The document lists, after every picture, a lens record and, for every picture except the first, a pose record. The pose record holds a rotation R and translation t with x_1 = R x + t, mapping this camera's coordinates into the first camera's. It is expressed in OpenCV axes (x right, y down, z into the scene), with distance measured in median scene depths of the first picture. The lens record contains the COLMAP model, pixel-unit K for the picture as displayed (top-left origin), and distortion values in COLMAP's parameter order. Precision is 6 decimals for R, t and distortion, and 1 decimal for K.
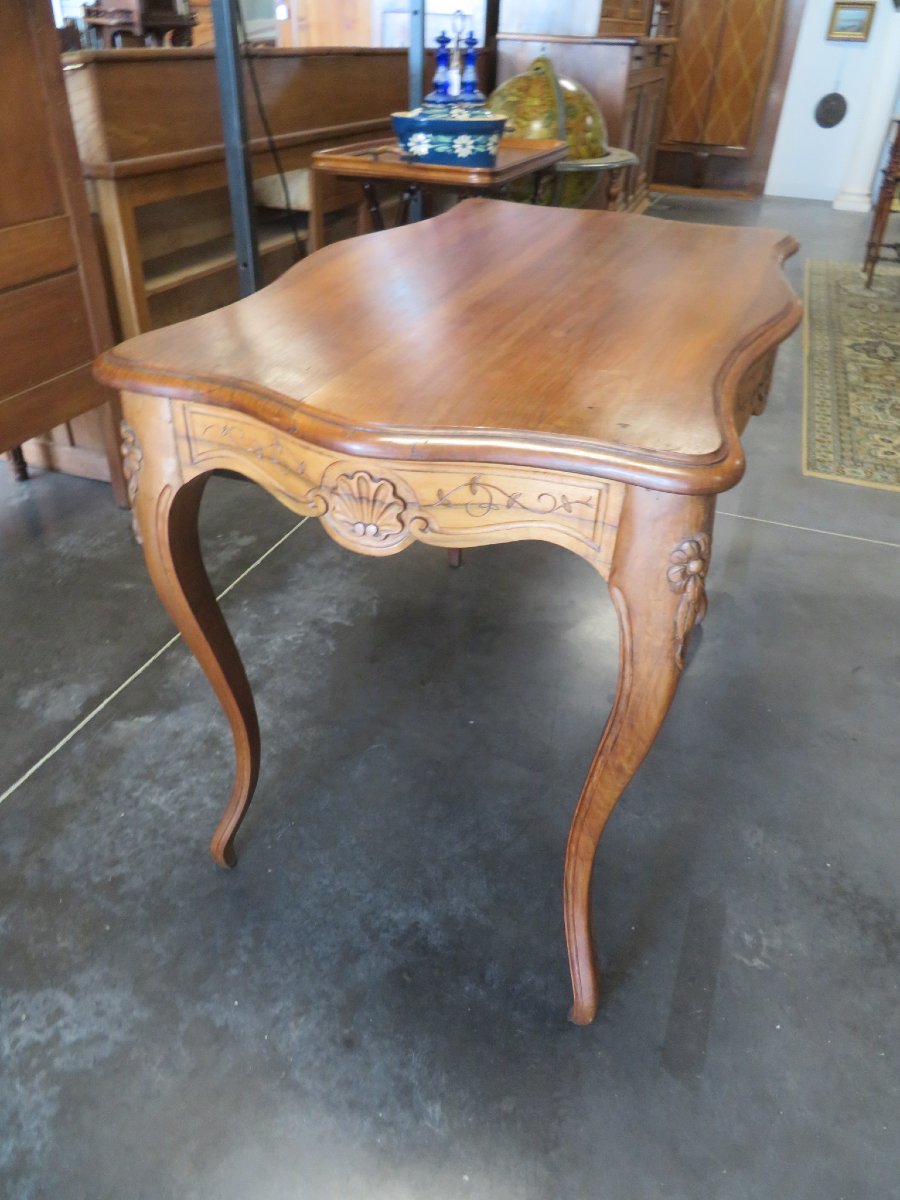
lens RADIAL K [[854.7, 0, 450.0], [0, 854.7, 600.0], [0, 0, 1]] dist [-0.012607, 0.003658]
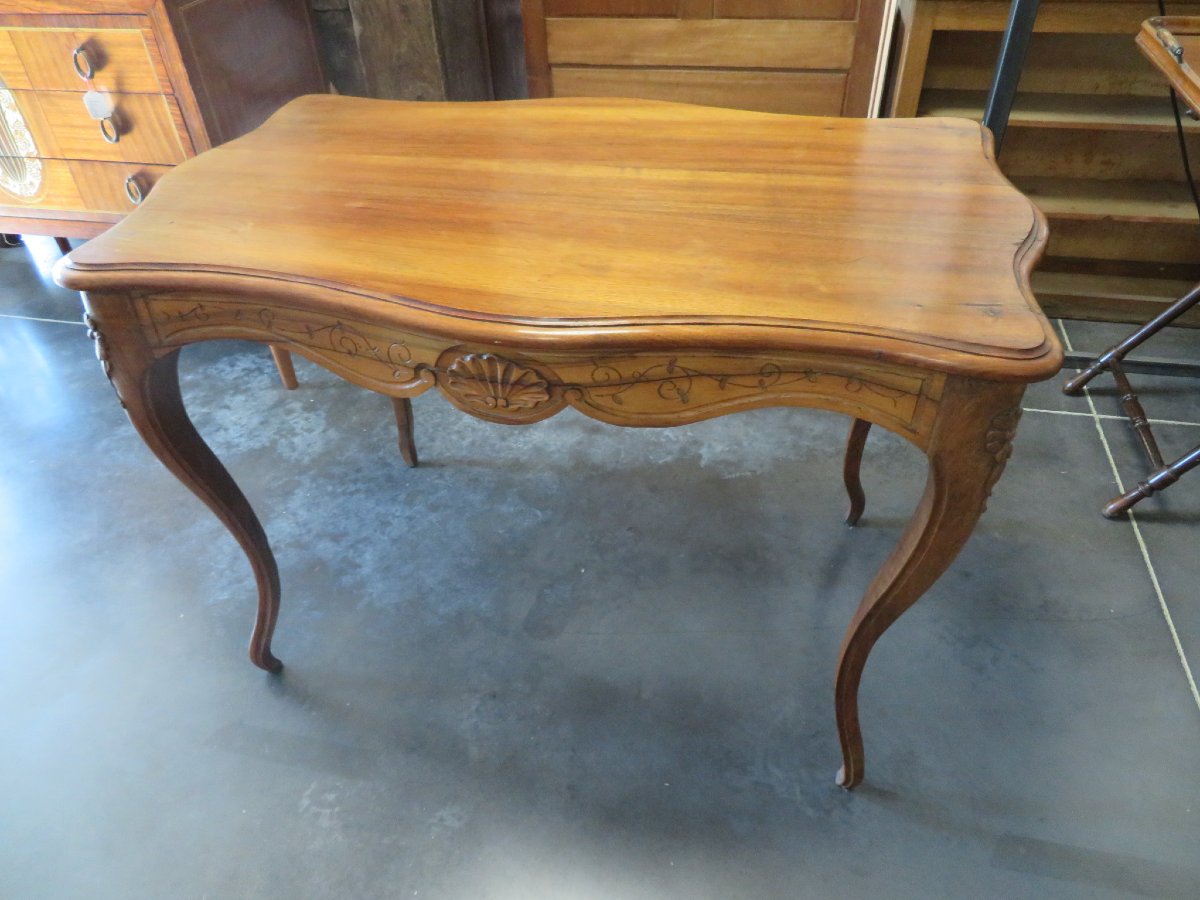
lens RADIAL K [[854.7, 0, 600.0], [0, 854.7, 450.0], [0, 0, 1]] dist [-0.012607, 0.003658]
pose [[0.142192, 0.612614, -0.777486, 0.866302], [-0.515570, 0.716345, 0.470147, -0.536188], [0.844967, 0.333997, 0.417704, 0.619675]]
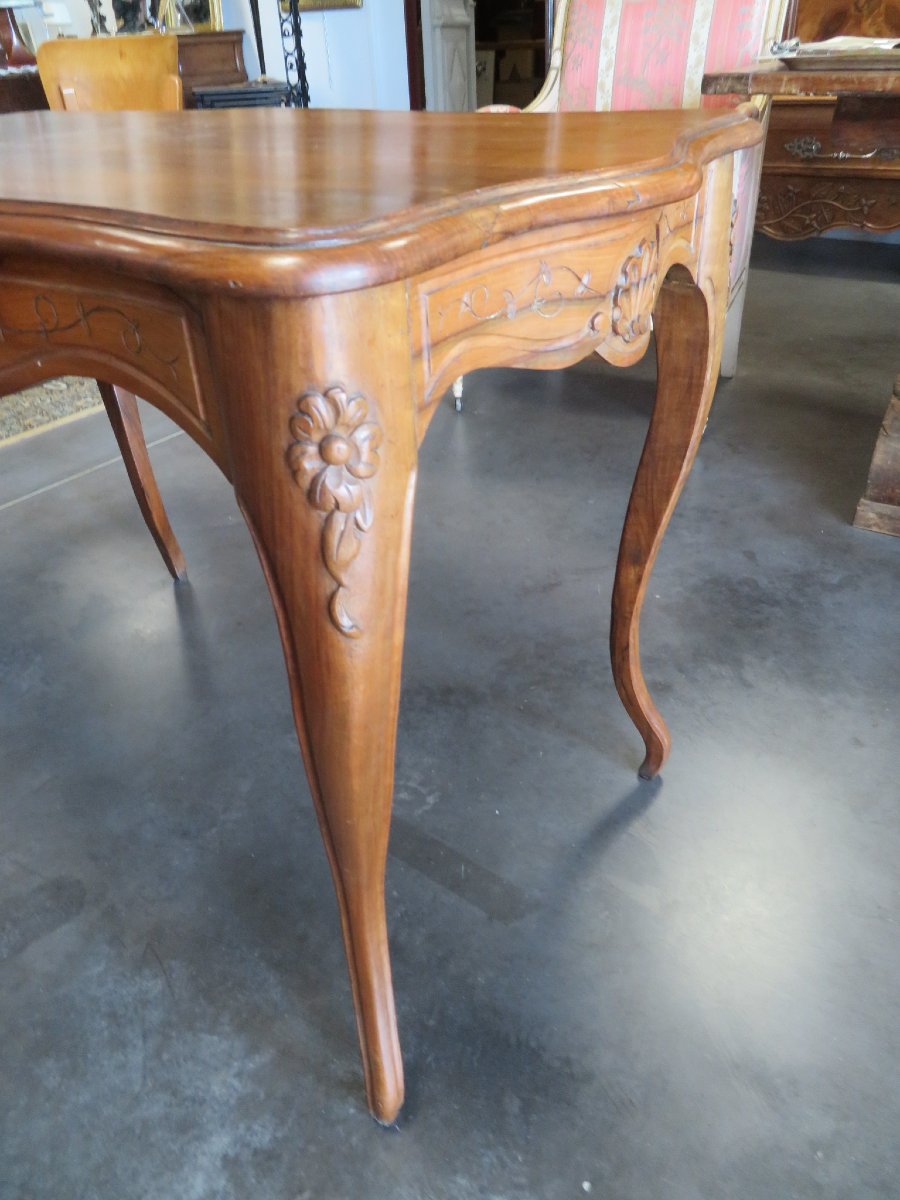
lens RADIAL K [[854.7, 0, 450.0], [0, 854.7, 600.0], [0, 0, 1]] dist [-0.012607, 0.003658]
pose [[0.278654, -0.564507, 0.776971, -0.229021], [0.575657, 0.745752, 0.335371, -0.051745], [-0.768747, 0.353816, 0.532769, 0.333937]]
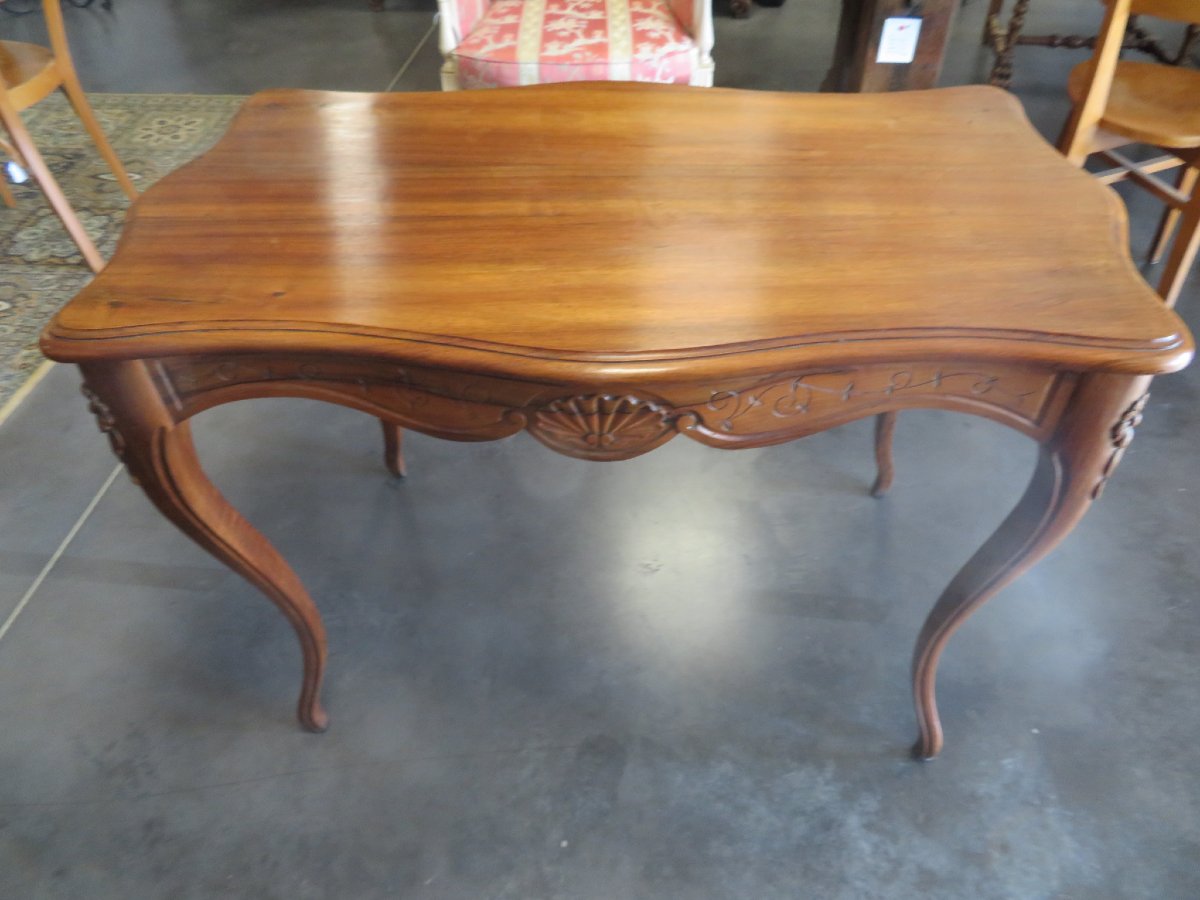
lens RADIAL K [[851.0, 0, 600.0], [0, 851.0, 450.0], [0, 0, 1]] dist [0.001554, -0.006990]
pose [[-0.248371, -0.682990, 0.686903, -0.316449], [0.555685, 0.480378, 0.678566, -0.630675], [-0.793427, 0.550238, 0.260216, 0.663665]]
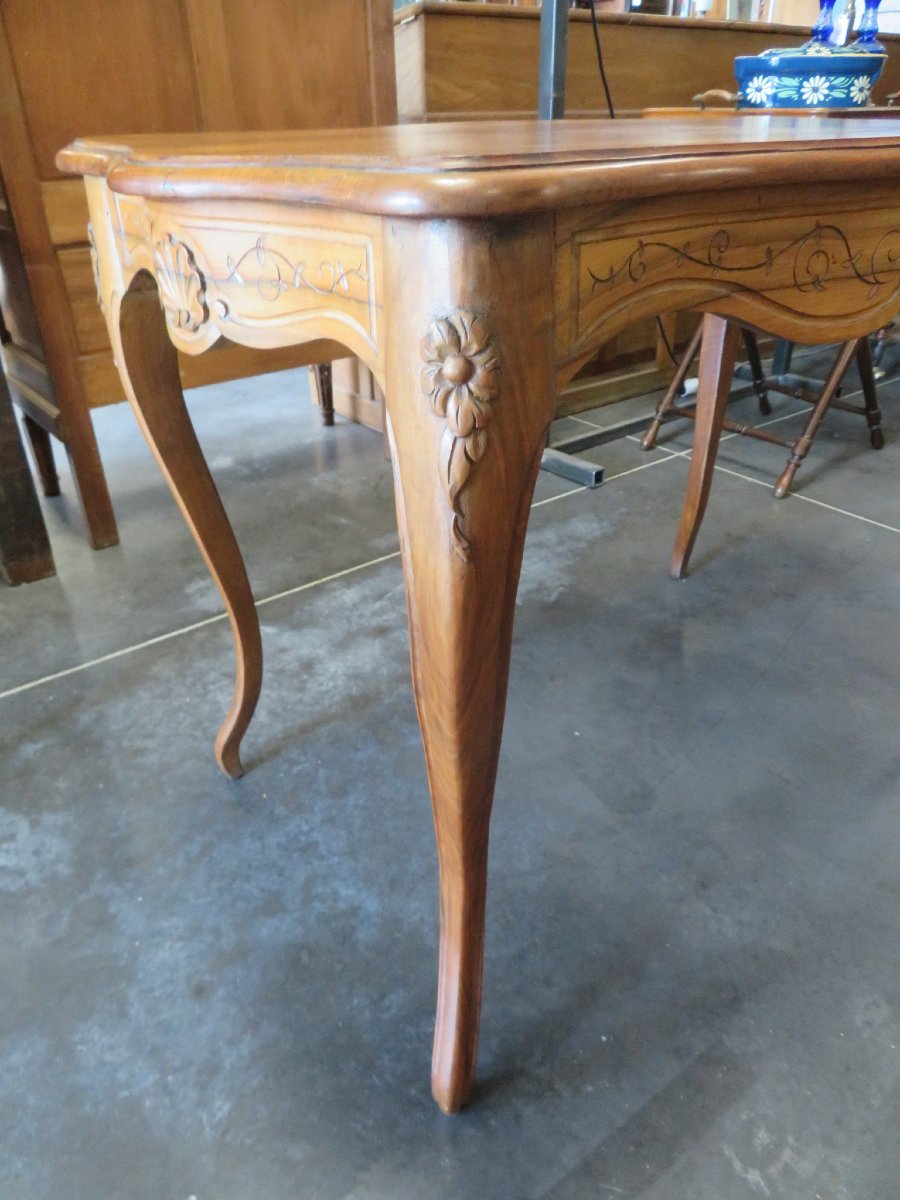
lens RADIAL K [[851.0, 0, 446.7], [0, 851.0, 602.0], [0, 0, 1]] dist [0.001554, -0.006990]
pose [[0.848071, 0.227815, -0.478410, 0.324824], [-0.259642, 0.965705, -0.000403, 0.062219], [0.461910, 0.124557, 0.878137, 0.247775]]
